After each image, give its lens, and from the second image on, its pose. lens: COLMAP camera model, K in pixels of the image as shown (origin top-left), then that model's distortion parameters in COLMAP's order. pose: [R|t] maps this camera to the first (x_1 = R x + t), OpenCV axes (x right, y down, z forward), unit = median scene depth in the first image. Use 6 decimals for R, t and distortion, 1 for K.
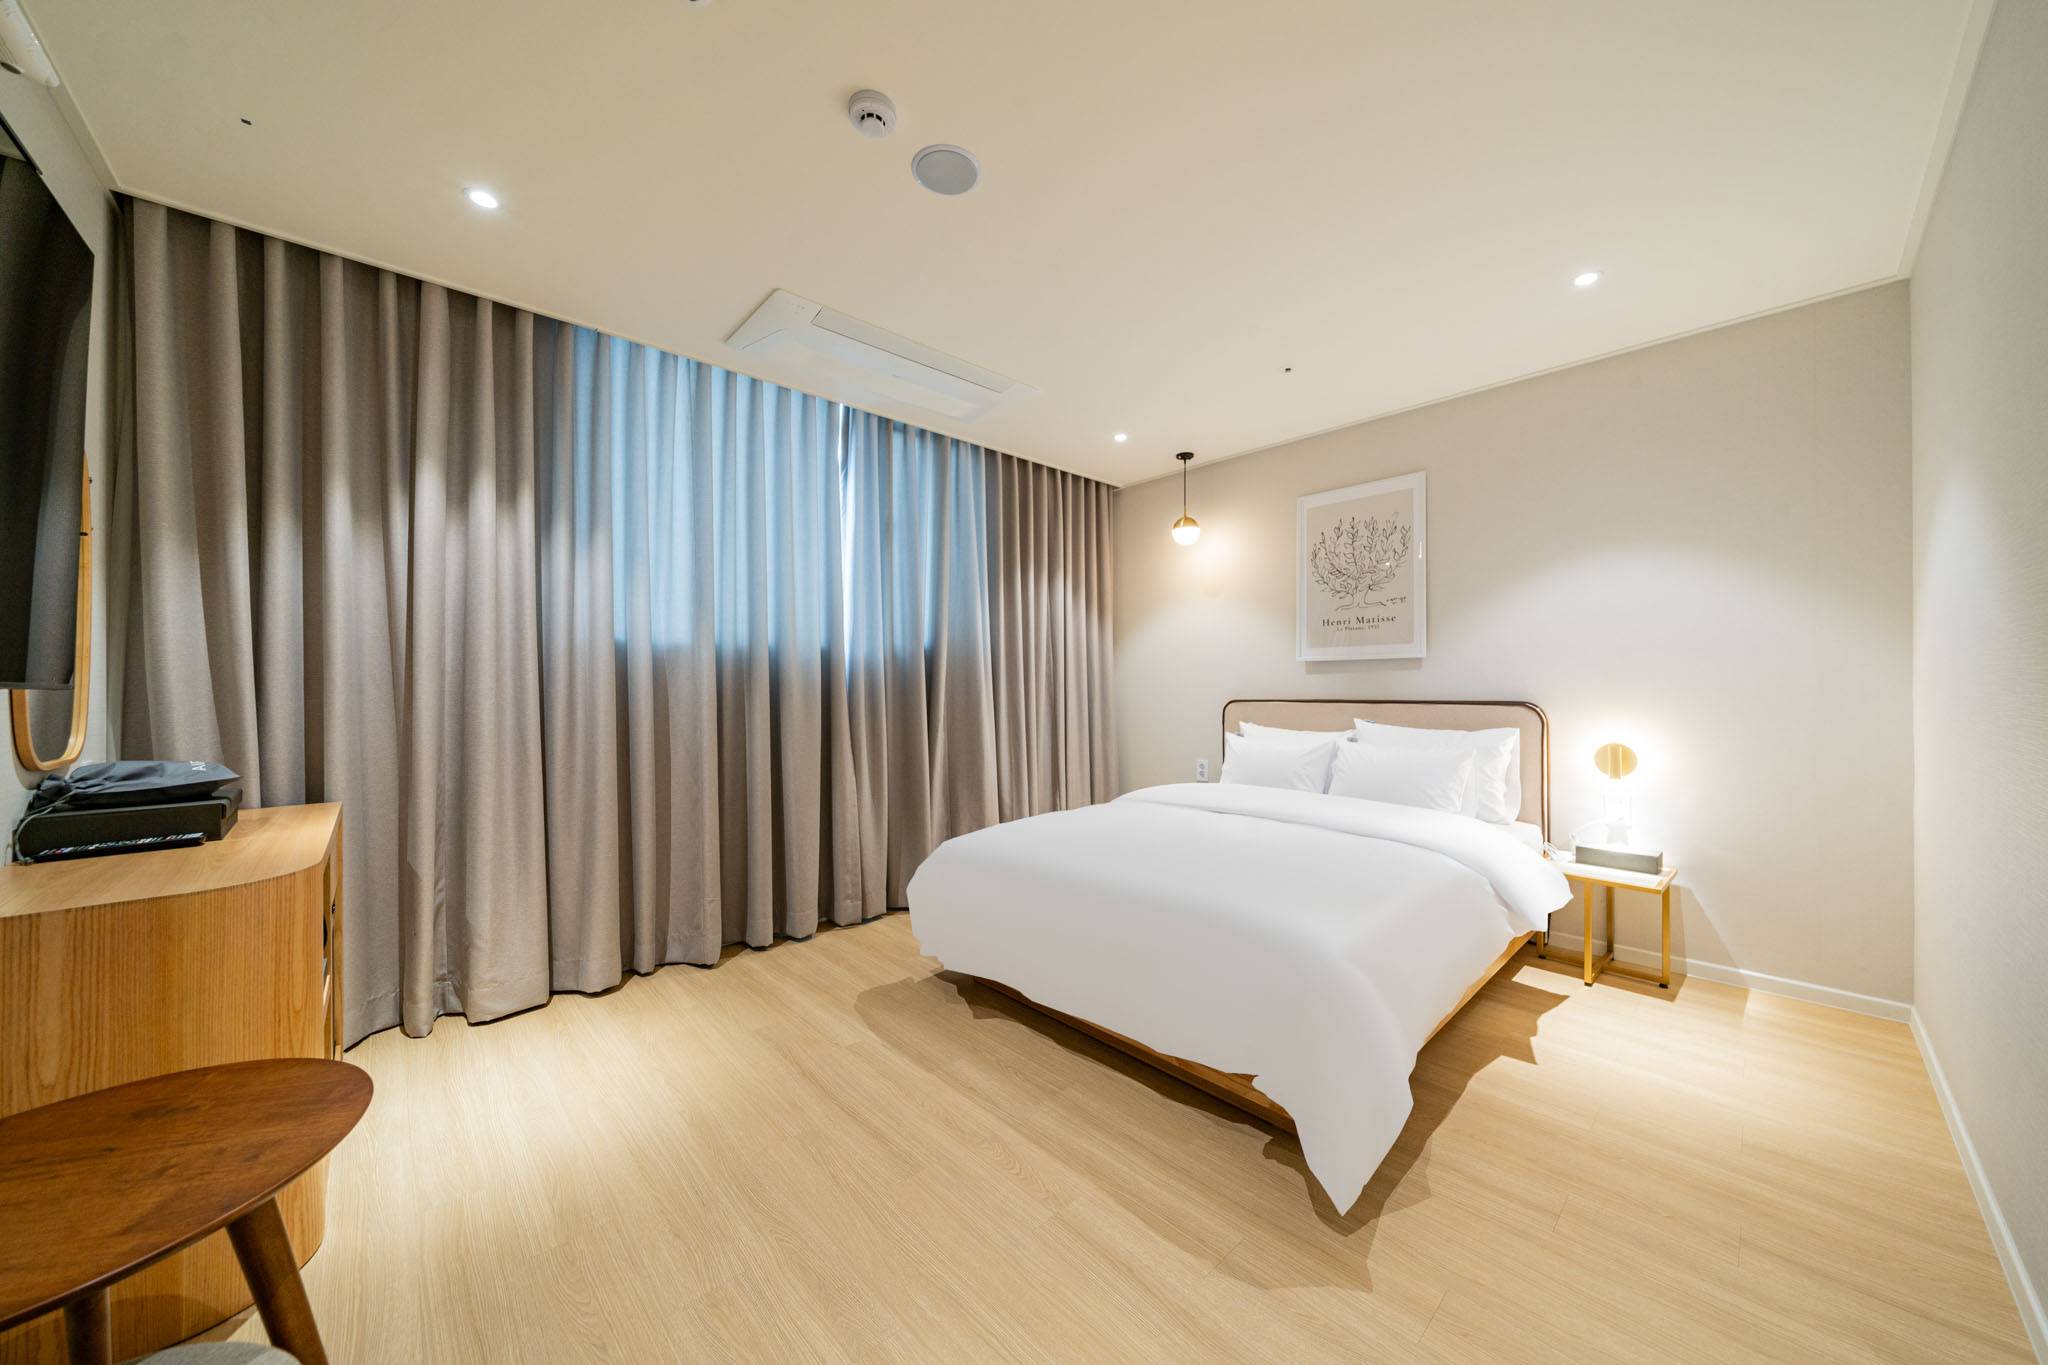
lens RADIAL K [[710.7, 0, 1031.7], [0, 710.7, 683.2], [0, 0, 1]] dist [0.009482, -0.000058]
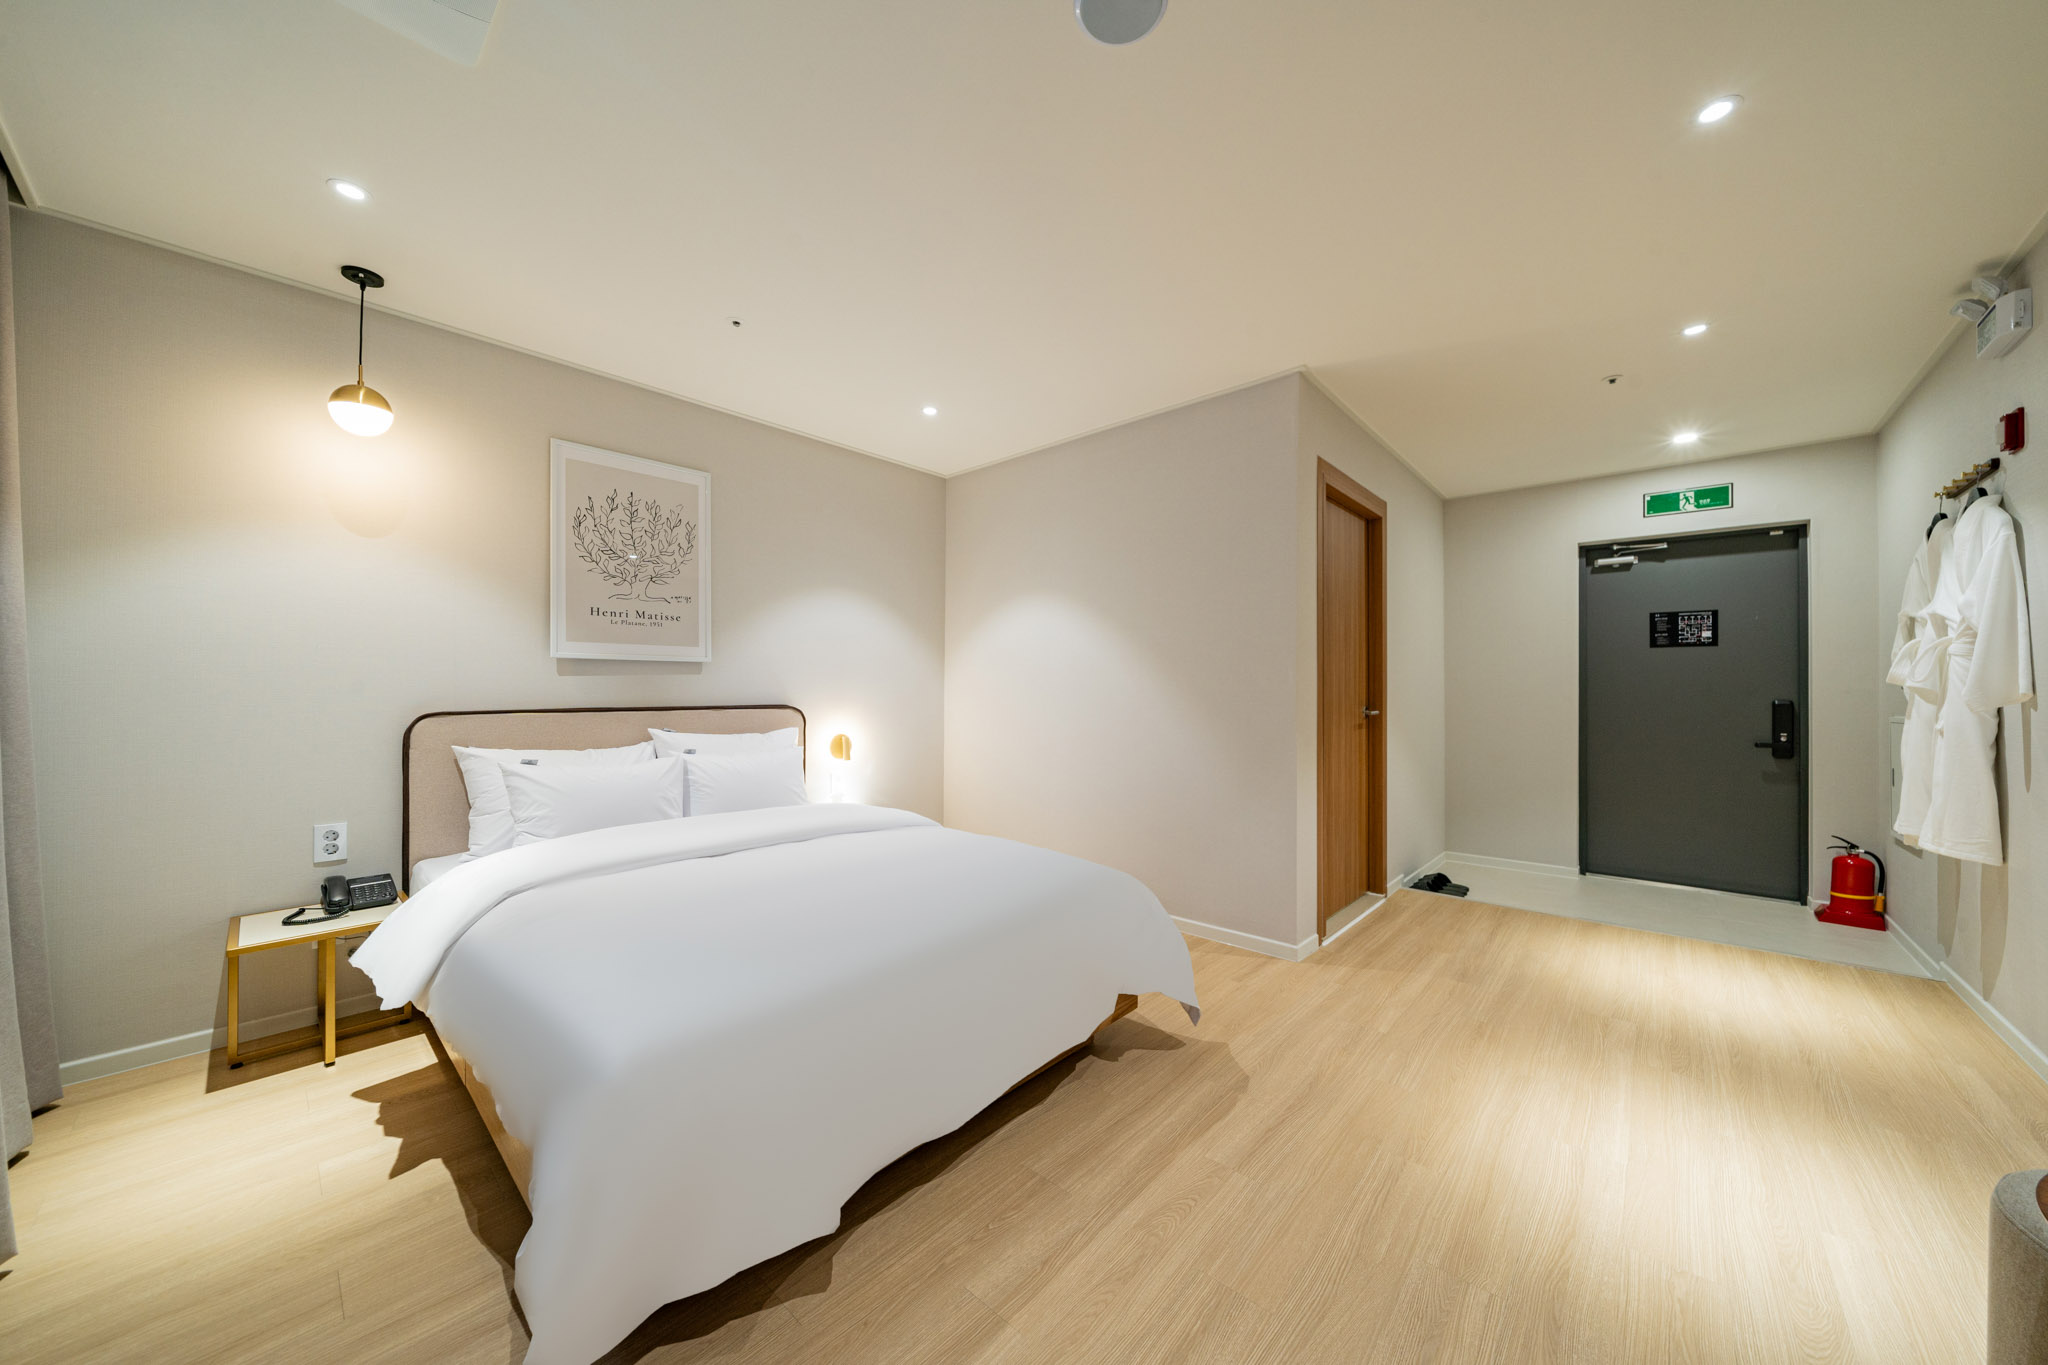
lens RADIAL K [[710.7, 0, 1037.2], [0, 710.7, 685.2], [0, 0, 1]] dist [0.009482, -0.000058]
pose [[-0.096551, 0.003621, 0.995321, -0.461852], [-0.005638, 0.999975, -0.004184, -0.002178], [-0.995312, -0.006015, -0.096528, 0.626665]]
